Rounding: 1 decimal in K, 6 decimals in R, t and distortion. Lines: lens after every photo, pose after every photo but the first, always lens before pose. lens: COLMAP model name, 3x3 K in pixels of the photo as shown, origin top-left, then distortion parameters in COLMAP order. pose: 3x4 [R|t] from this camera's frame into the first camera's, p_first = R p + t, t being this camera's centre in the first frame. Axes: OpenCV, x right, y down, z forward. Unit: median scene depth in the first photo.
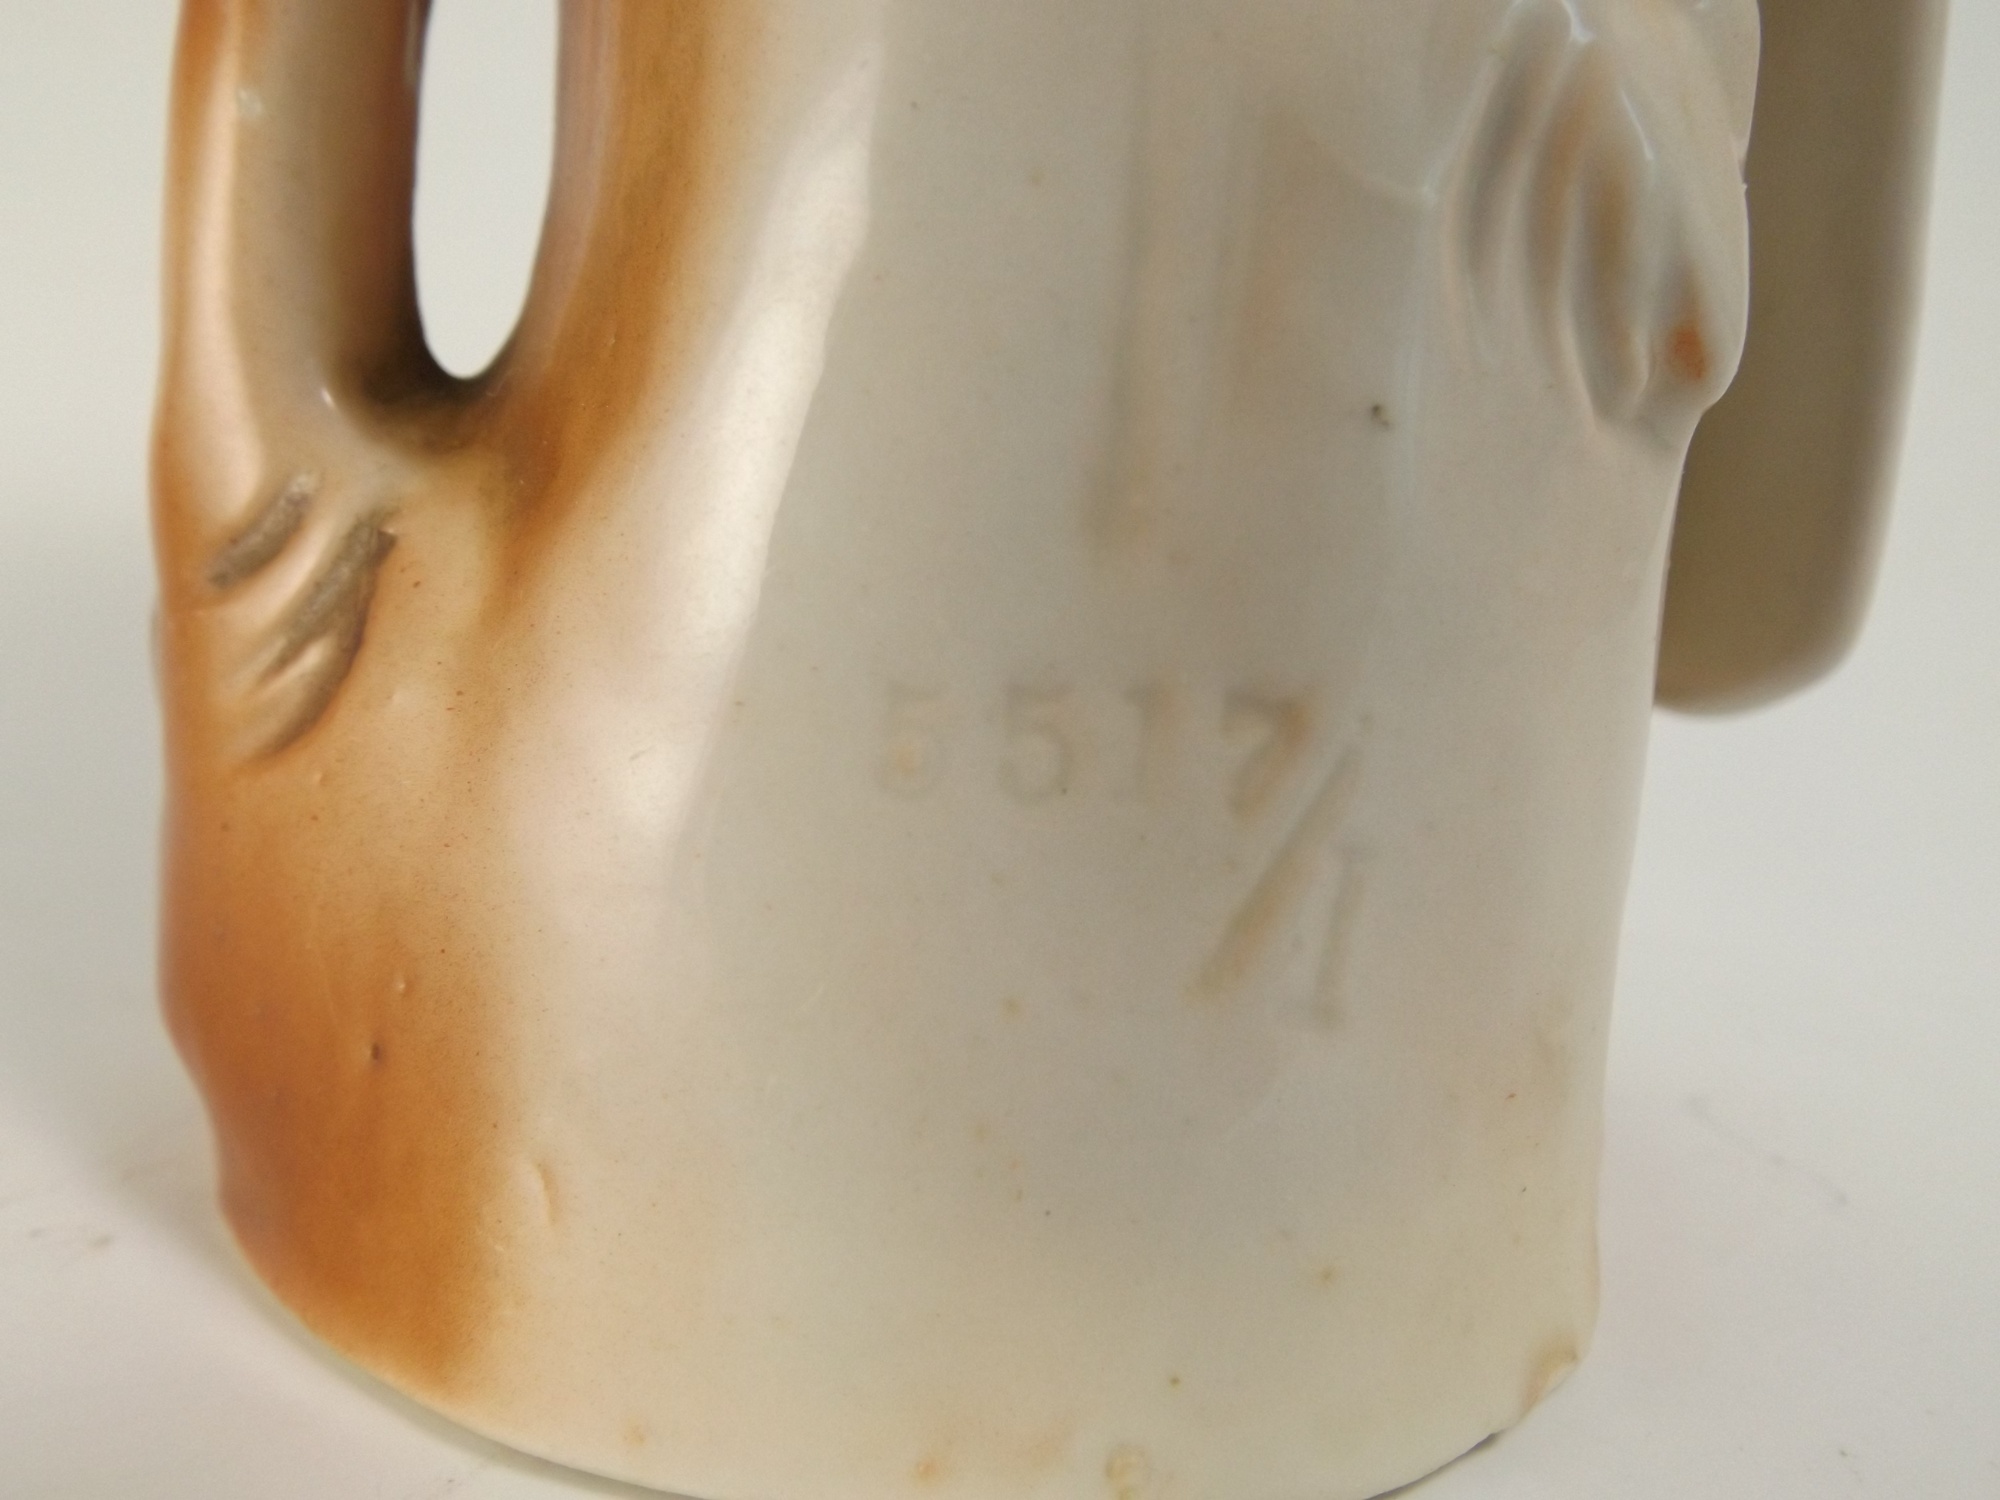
lens RADIAL K [[1589.4, 0, 1000.0], [0, 1589.4, 750.0], [0, 0, 1]] dist [0.003644, -0.000254]
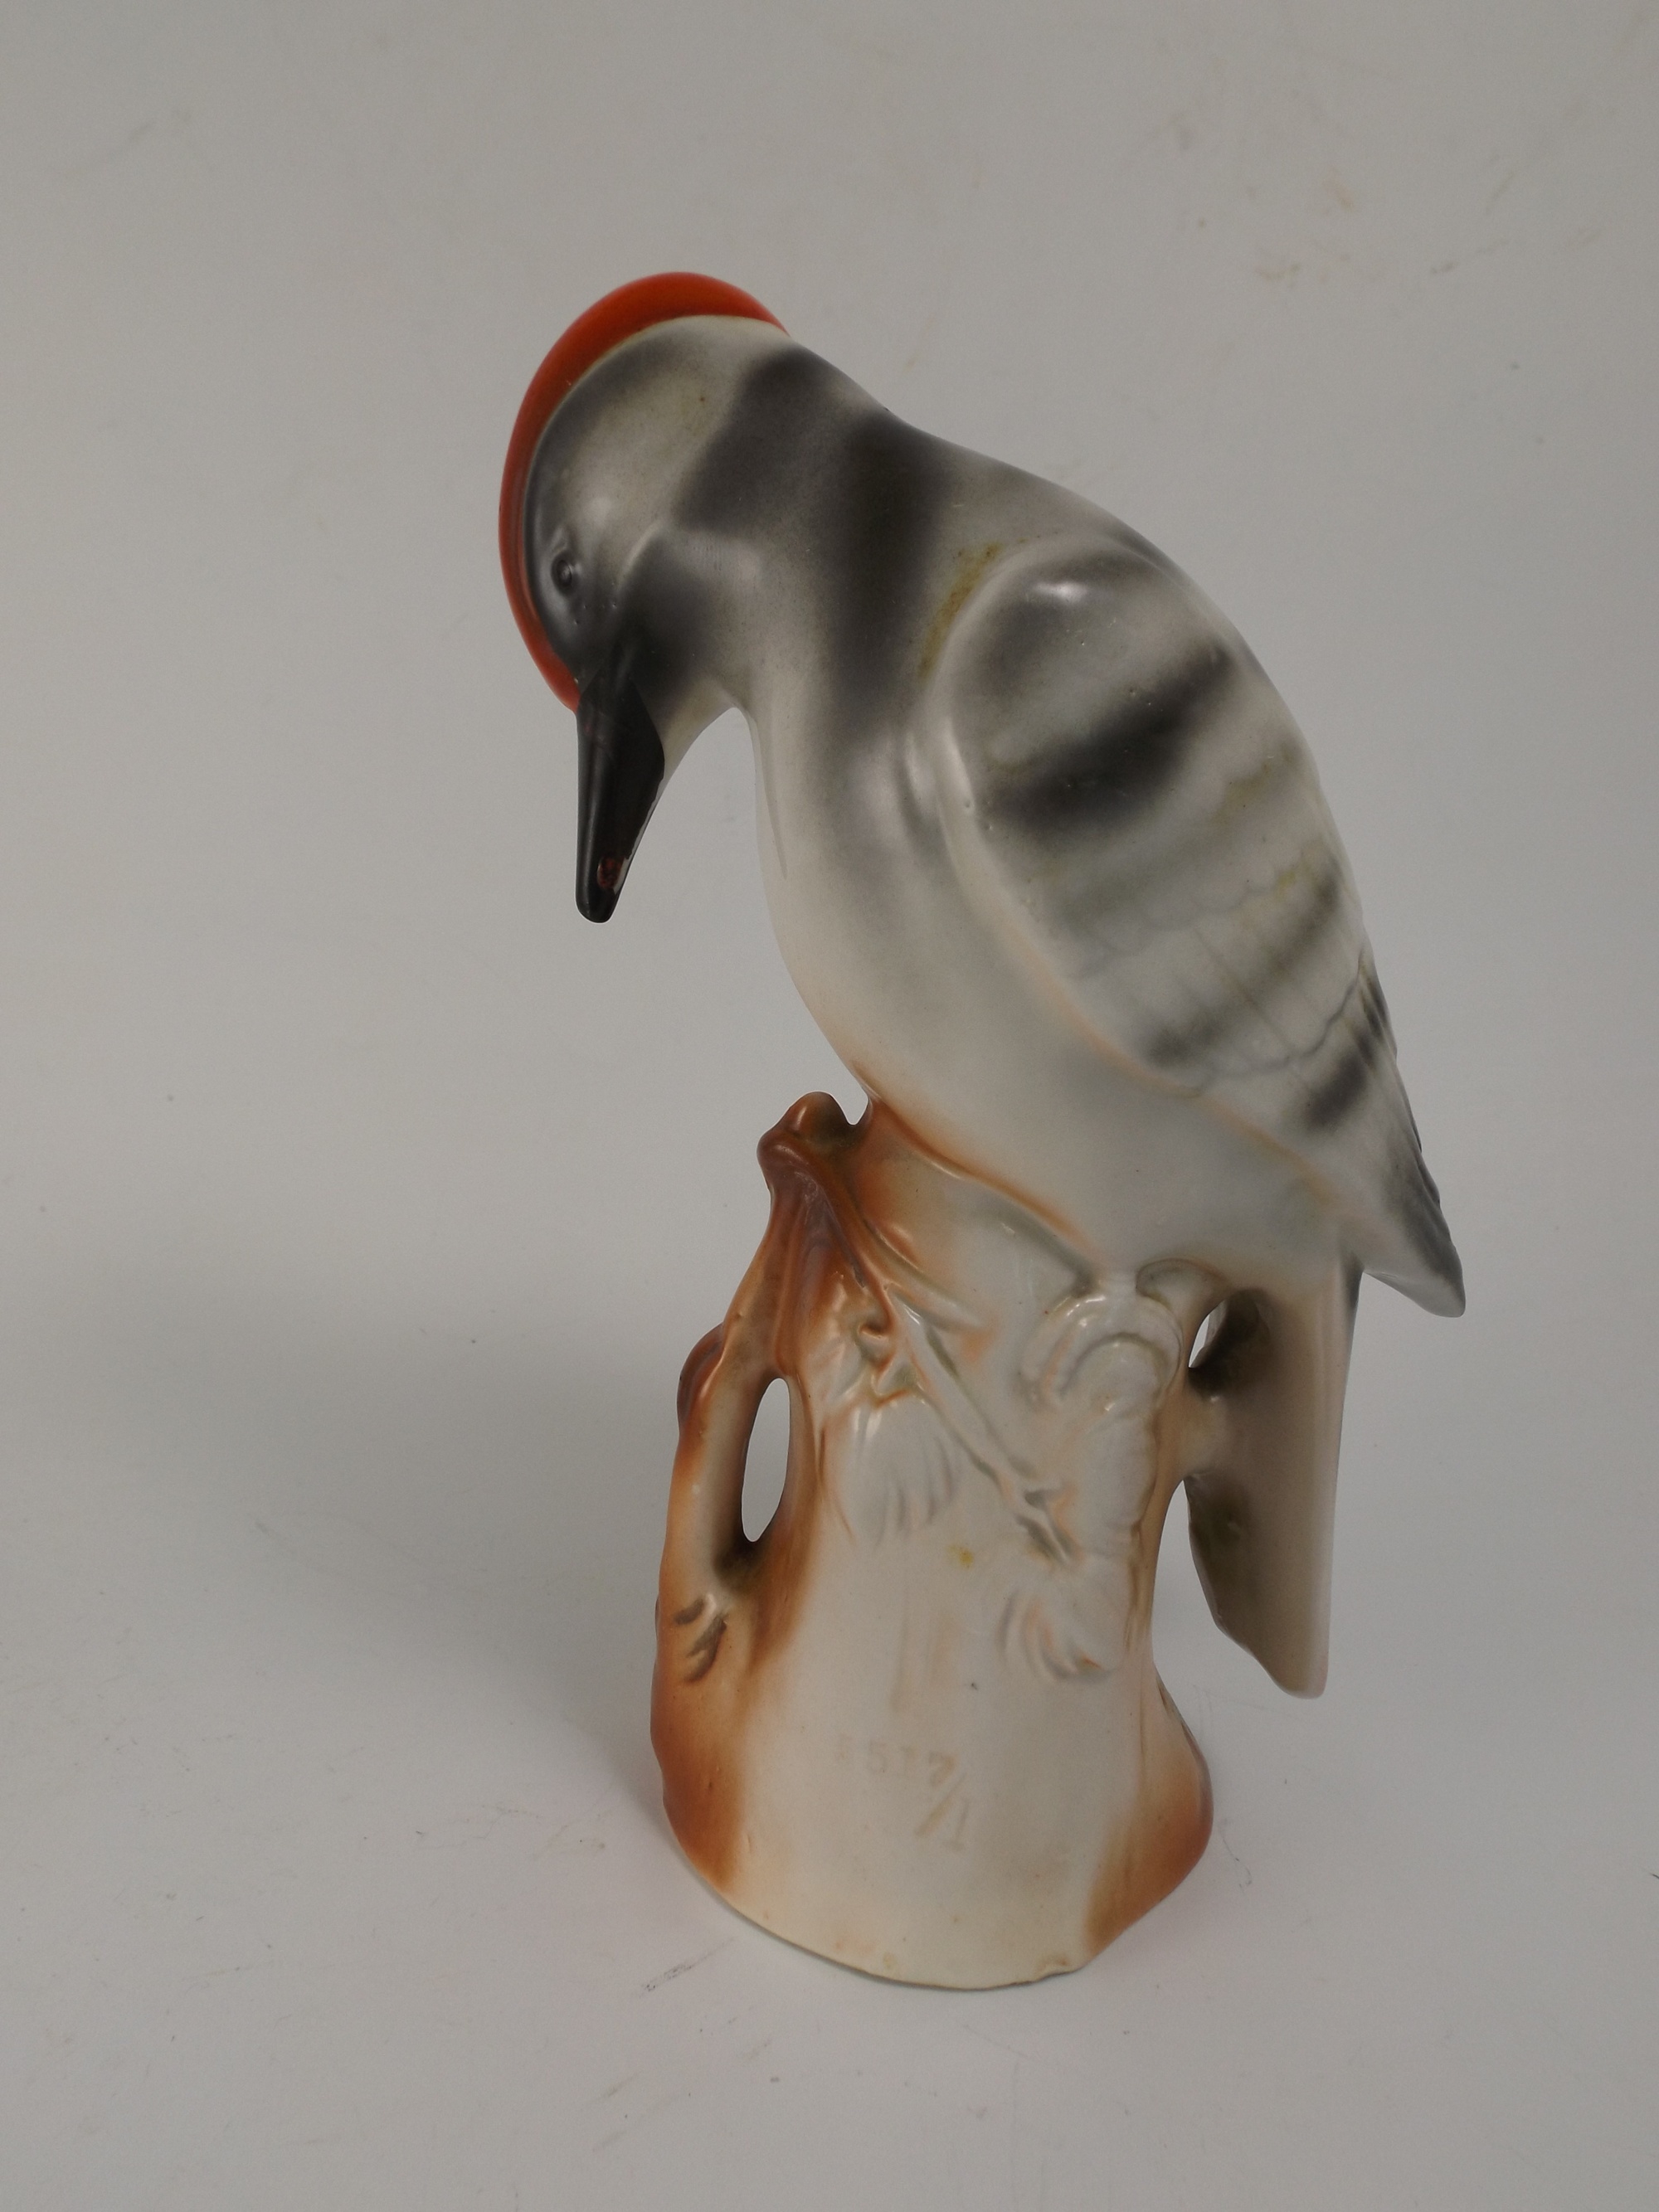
lens RADIAL K [[1553.0, 0, 829.5], [0, 1553.0, 1106.0], [0, 0, 1]] dist [0.006944, -0.000117]
pose [[0.938545, 0.057666, -0.340306, 0.912793], [-0.064702, 0.997861, -0.009354, -1.267972], [0.339039, 0.030798, 0.940268, -2.126685]]
